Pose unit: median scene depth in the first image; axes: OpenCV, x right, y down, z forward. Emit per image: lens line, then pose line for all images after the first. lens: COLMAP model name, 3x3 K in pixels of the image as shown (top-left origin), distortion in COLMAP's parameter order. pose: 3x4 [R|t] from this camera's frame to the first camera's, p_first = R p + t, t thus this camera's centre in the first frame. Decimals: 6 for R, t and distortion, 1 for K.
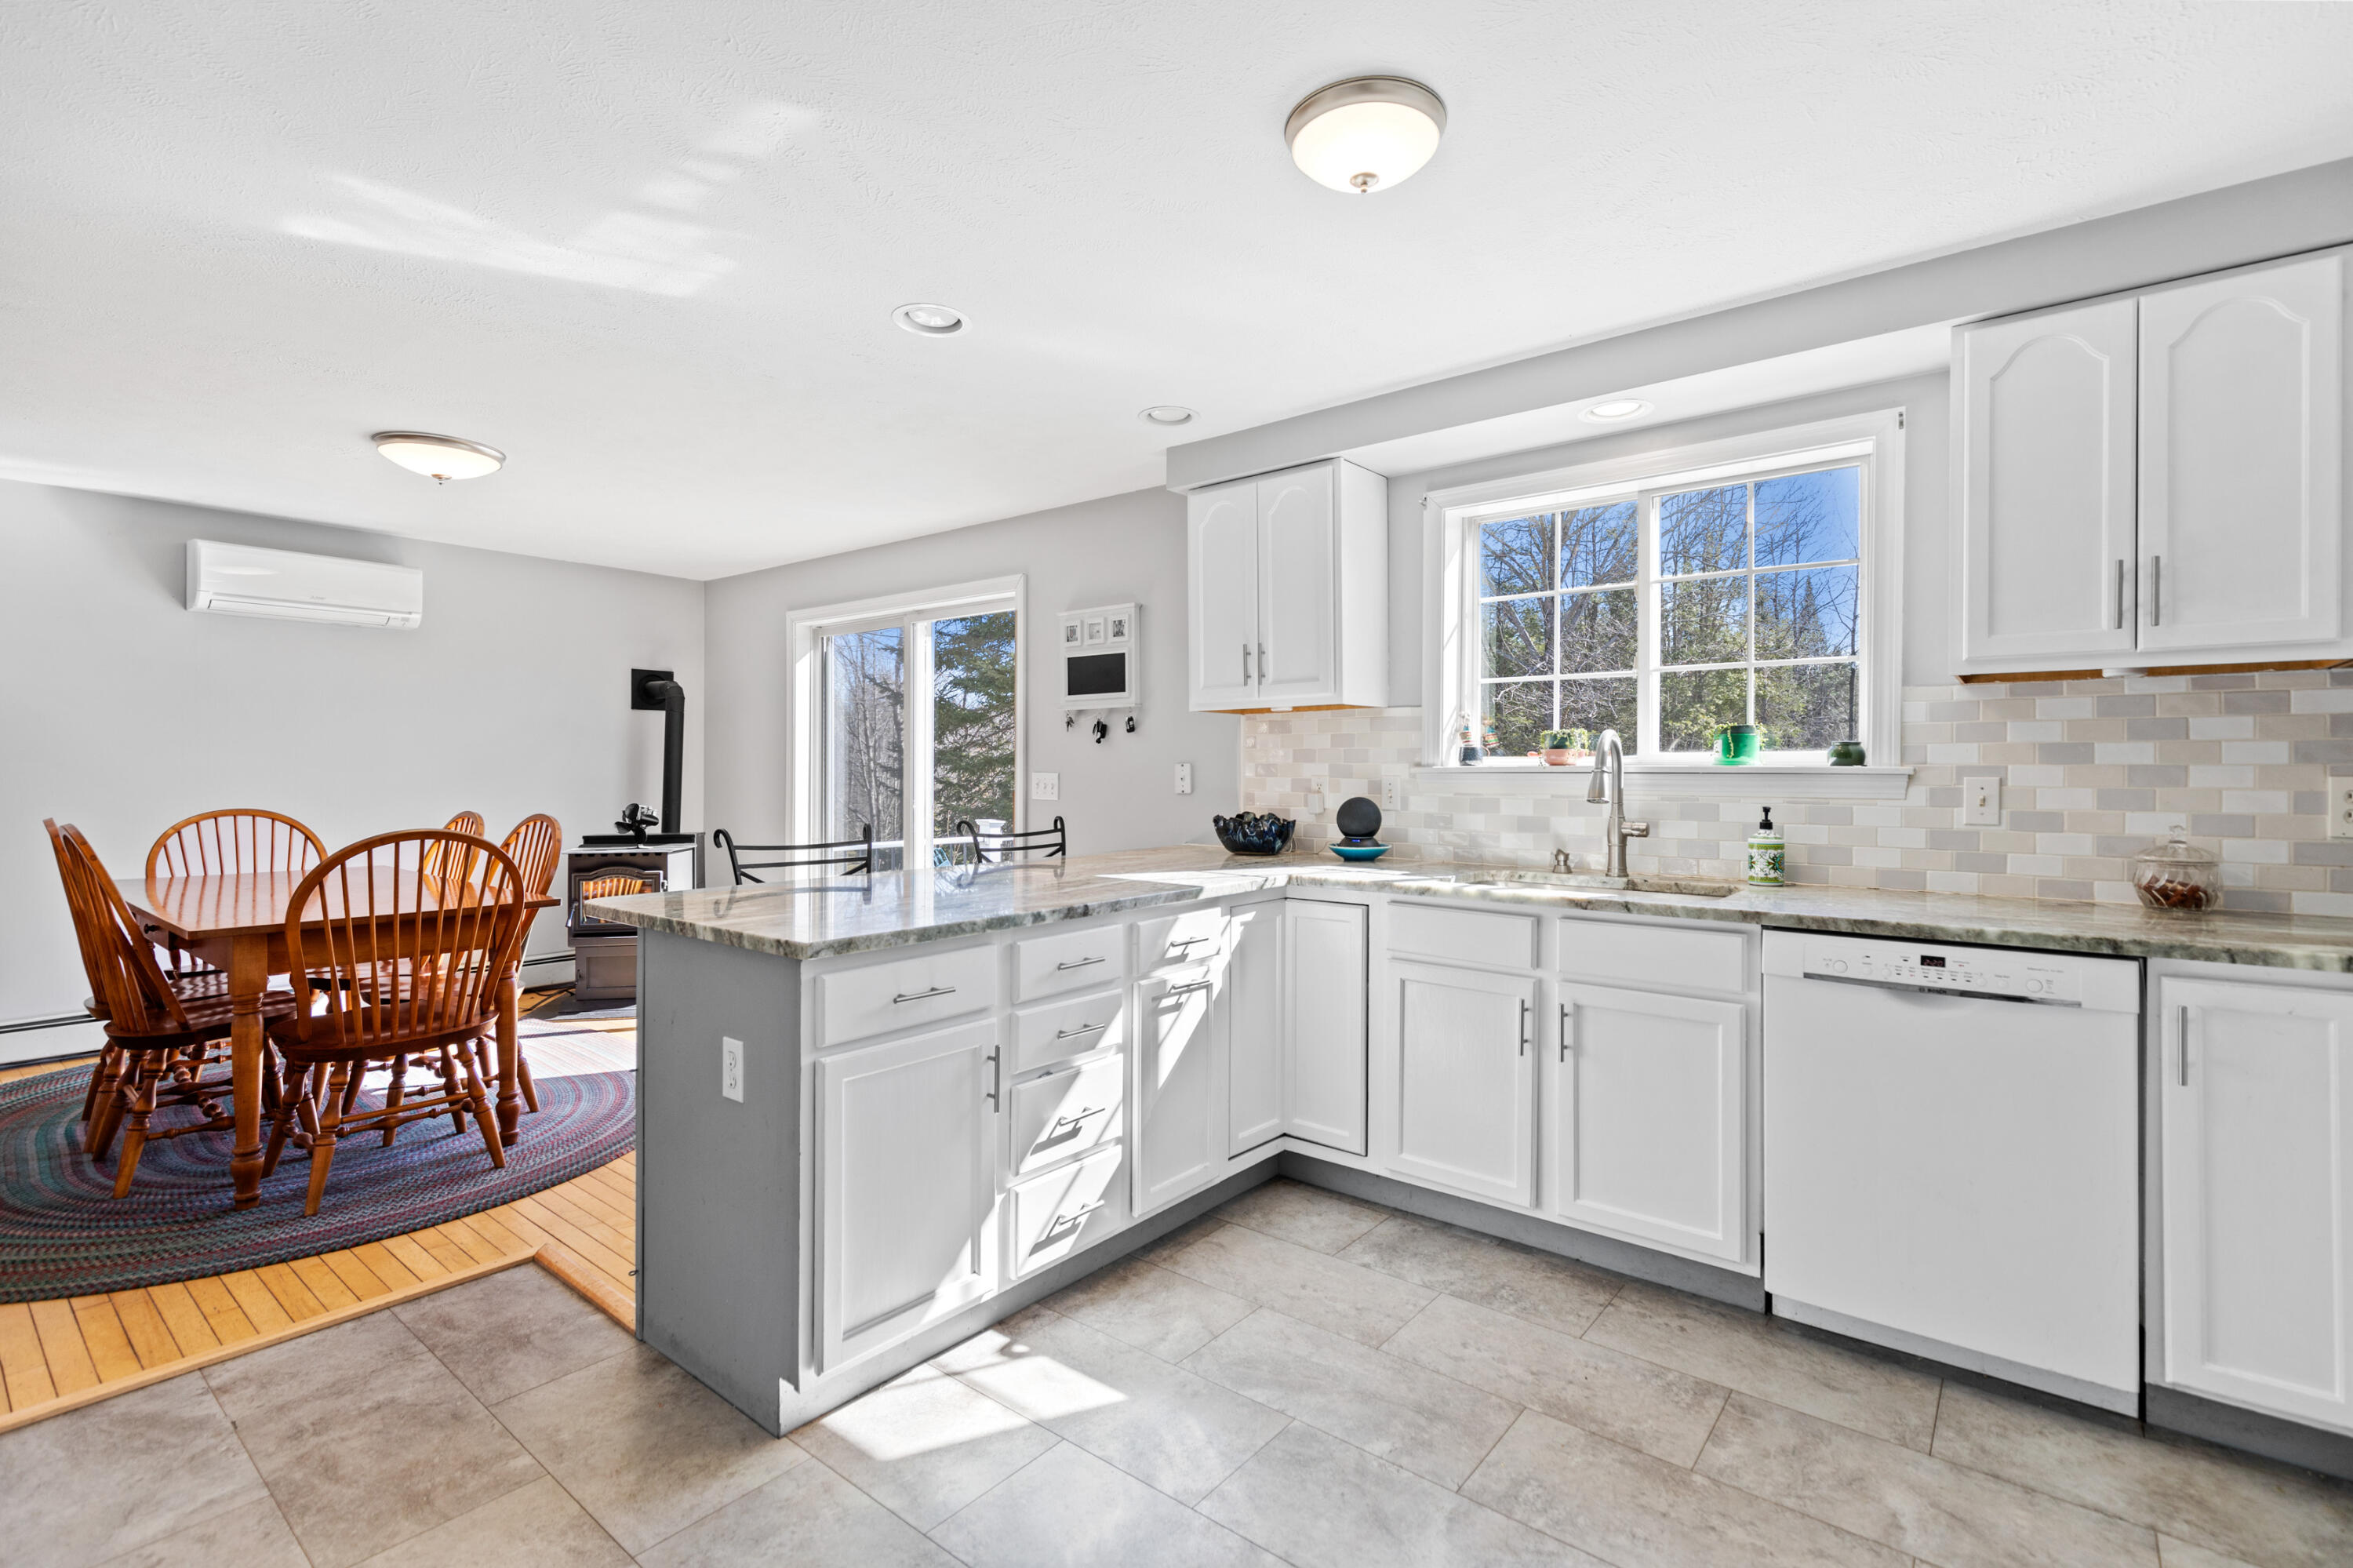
lens RADIAL K [[1051.7, 0, 1188.0], [0, 1051.7, 771.1], [0, 0, 1]] dist [0.005363, 0.000165]
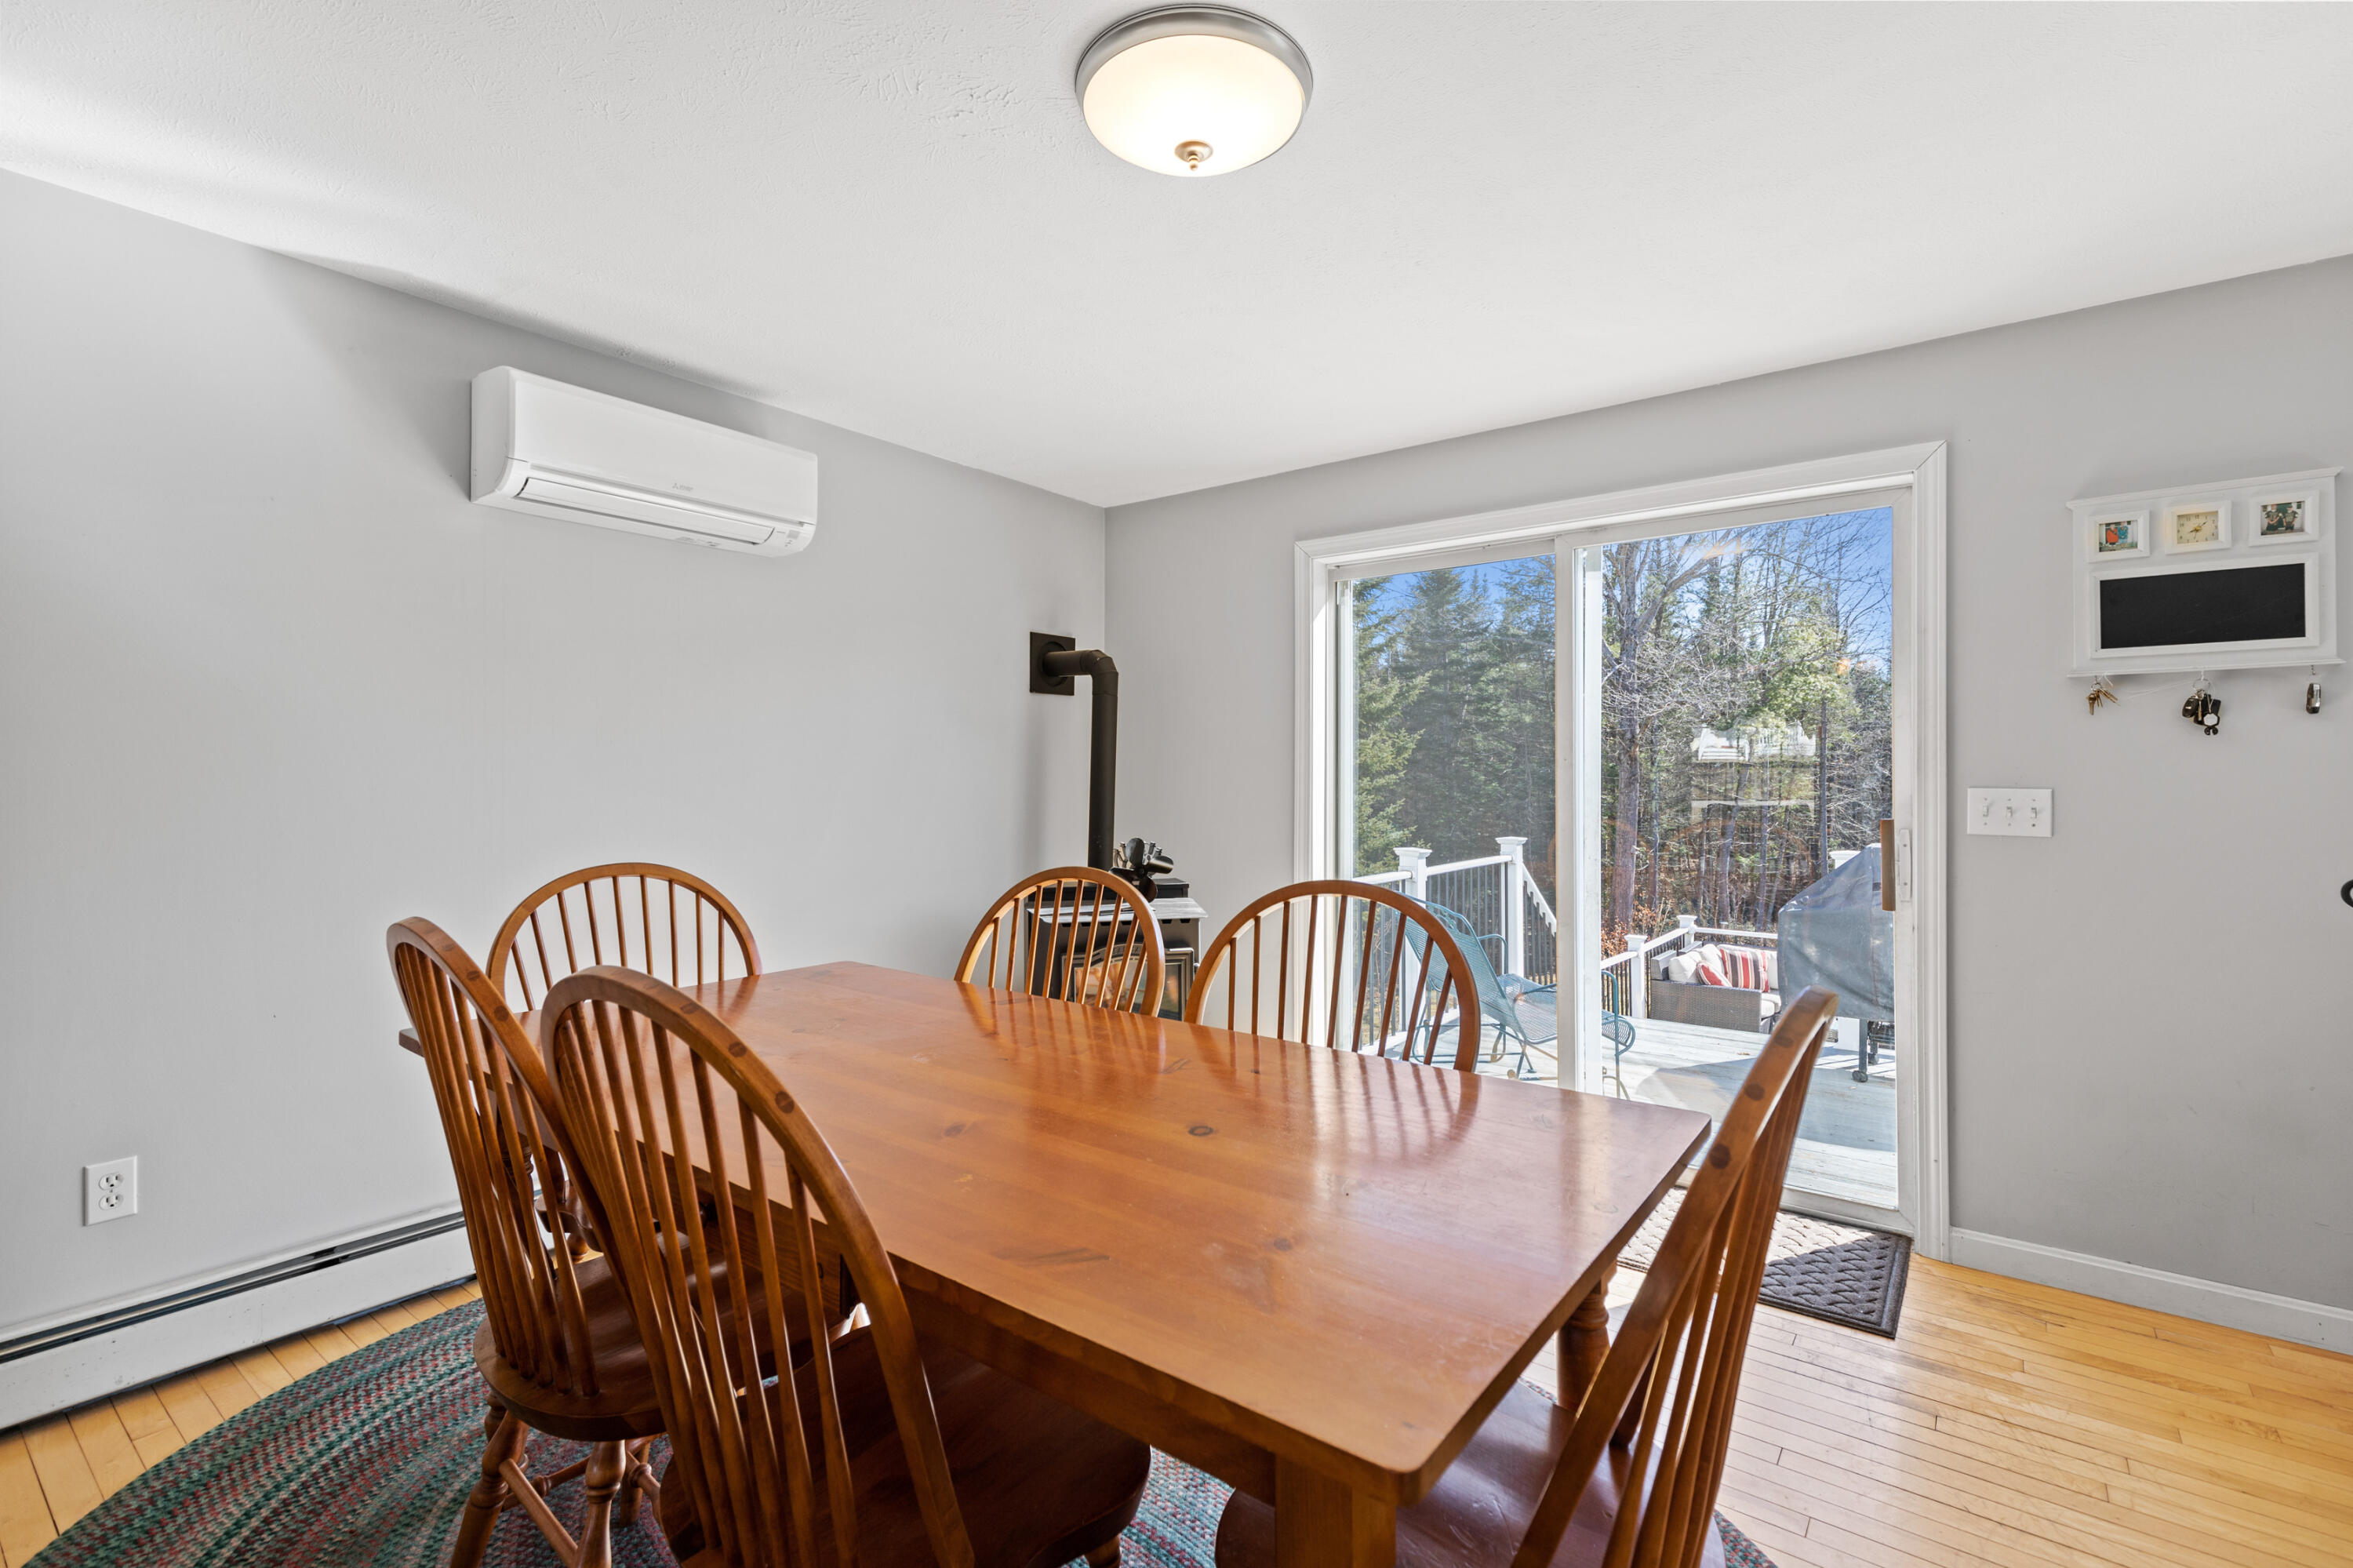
lens RADIAL K [[1051.7, 0, 1188.0], [0, 1051.7, 771.1], [0, 0, 1]] dist [0.005363, 0.000165]
pose [[0.999828, -0.002819, 0.018325, -0.700088], [0.002957, 0.999968, -0.007482, -0.005802], [-0.018303, 0.007535, 0.999804, 0.527430]]
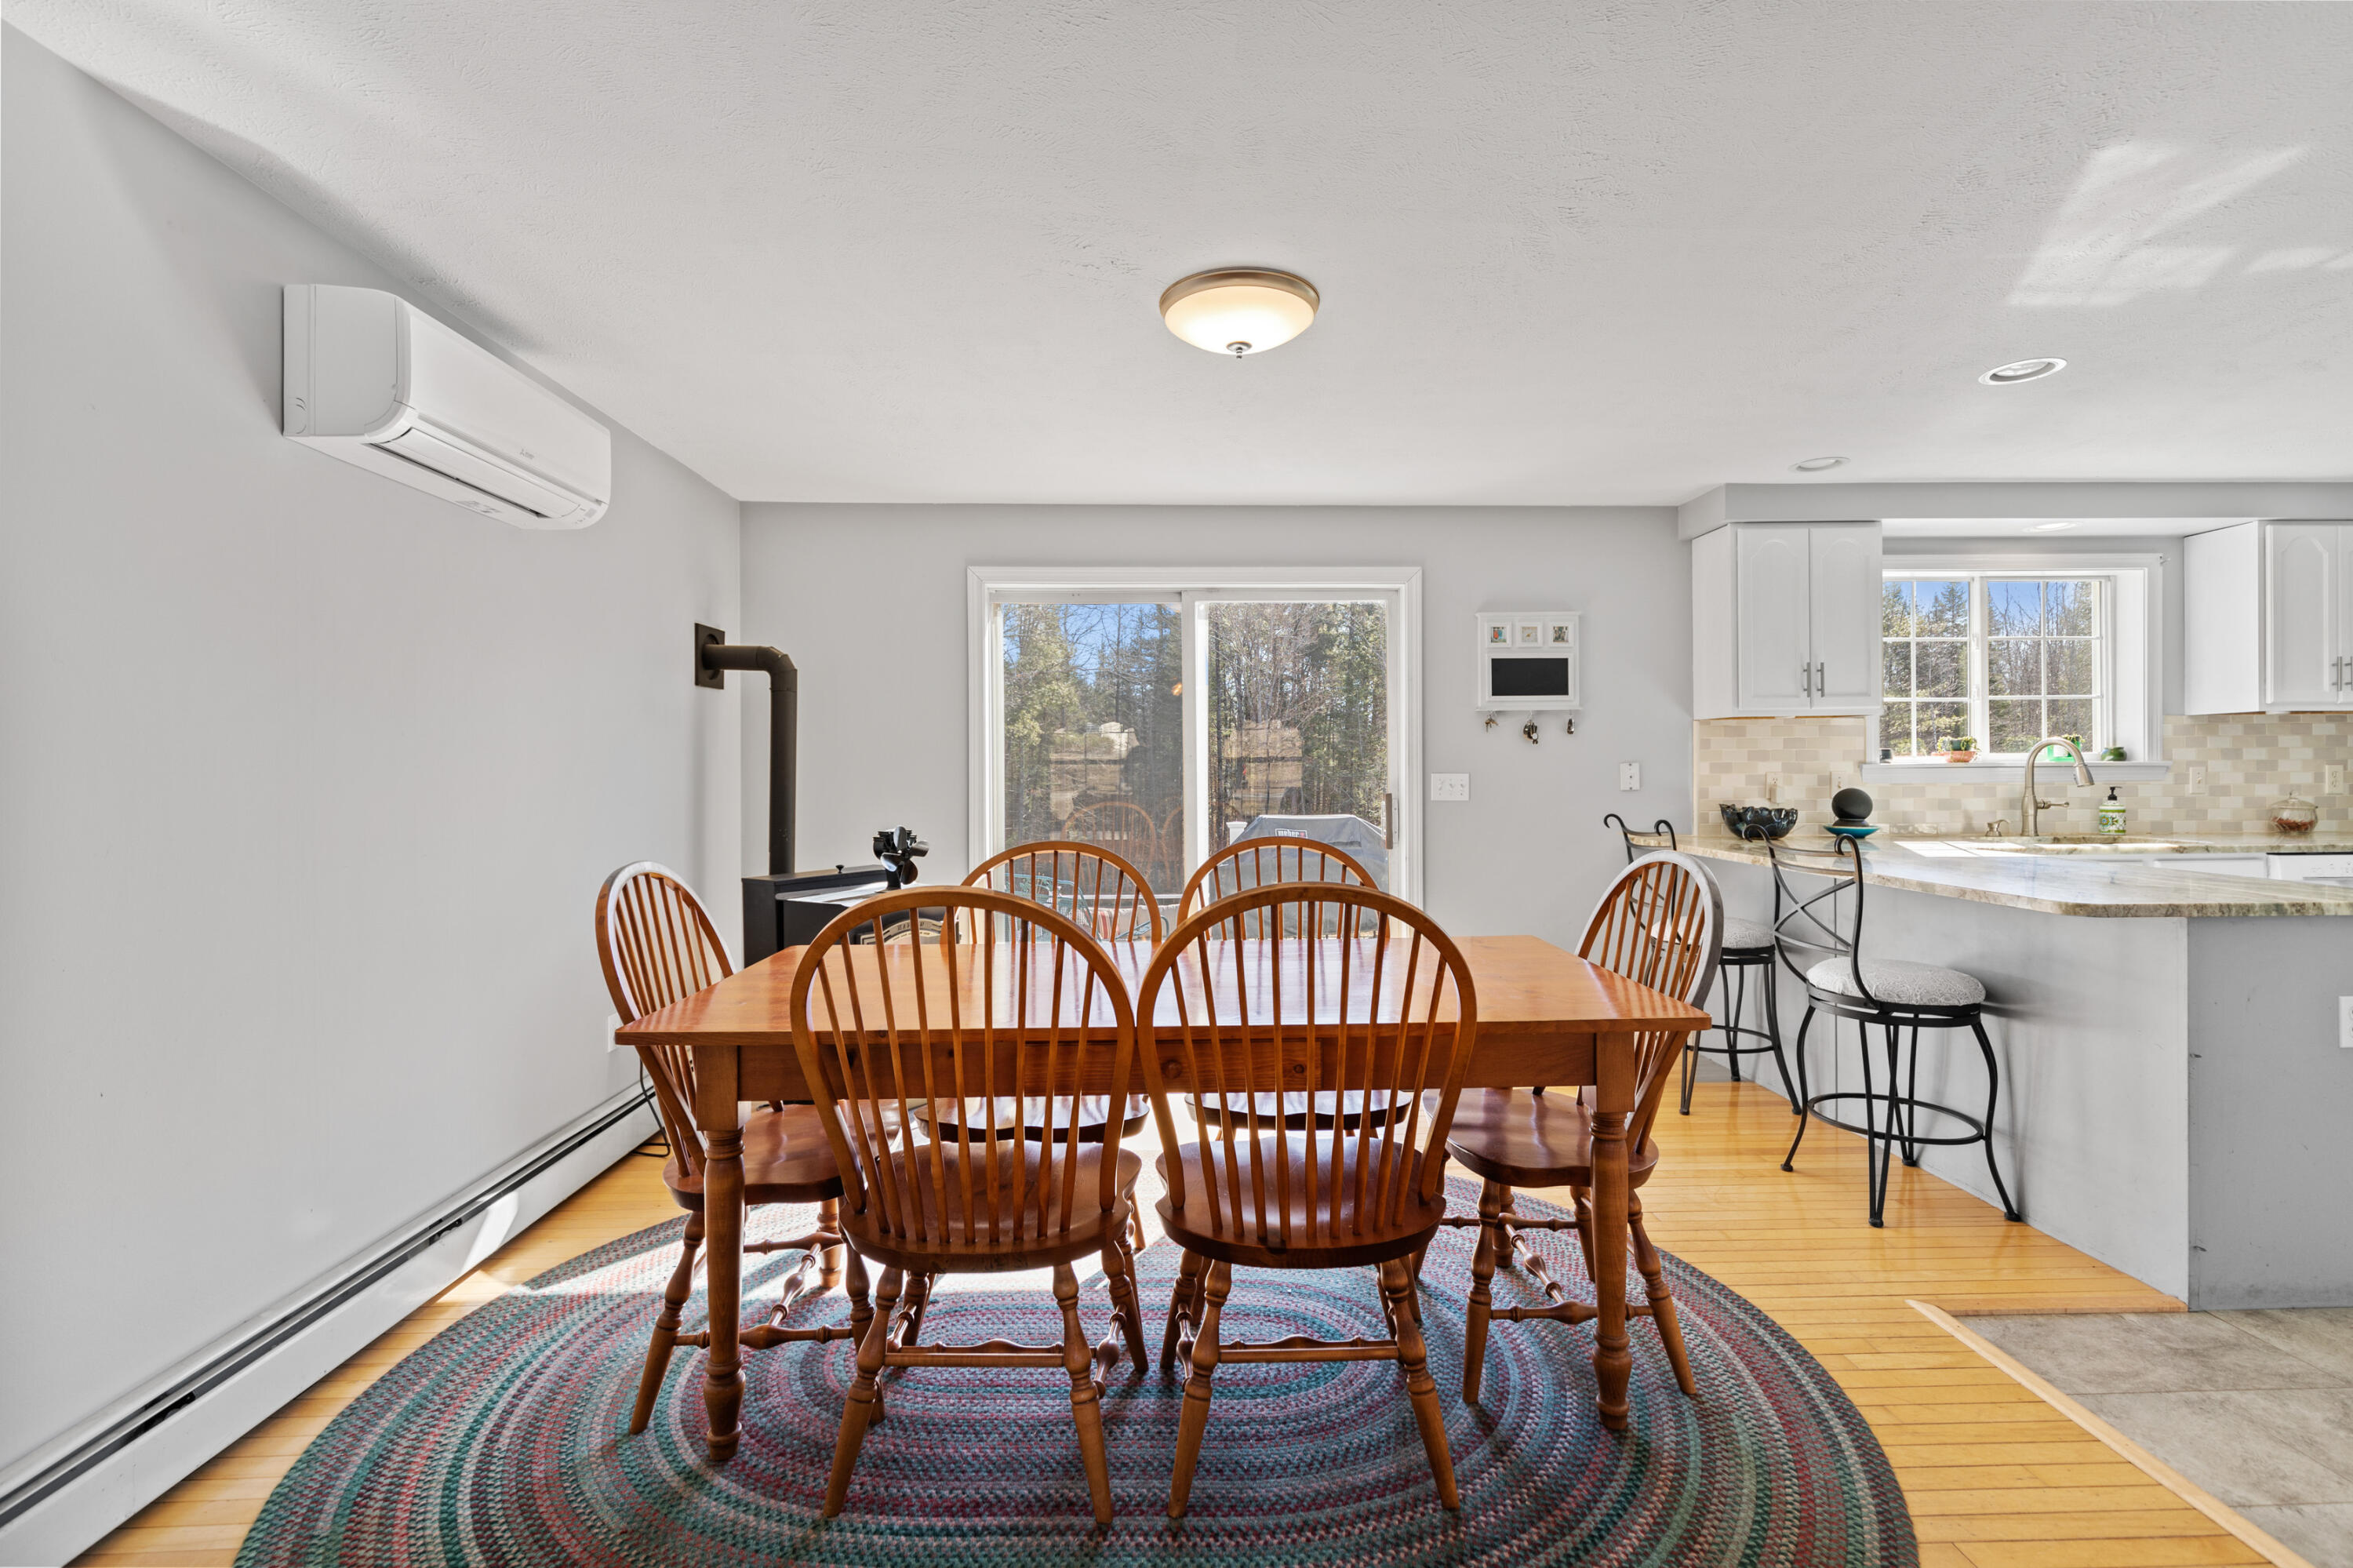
lens RADIAL K [[1051.7, 0, 1188.0], [0, 1051.7, 771.1], [0, 0, 1]] dist [0.005363, 0.000165]
pose [[0.761177, -0.010280, 0.648462, -1.143076], [0.010836, 0.999936, 0.003132, -0.007637], [-0.648453, 0.004642, 0.761240, 0.492645]]
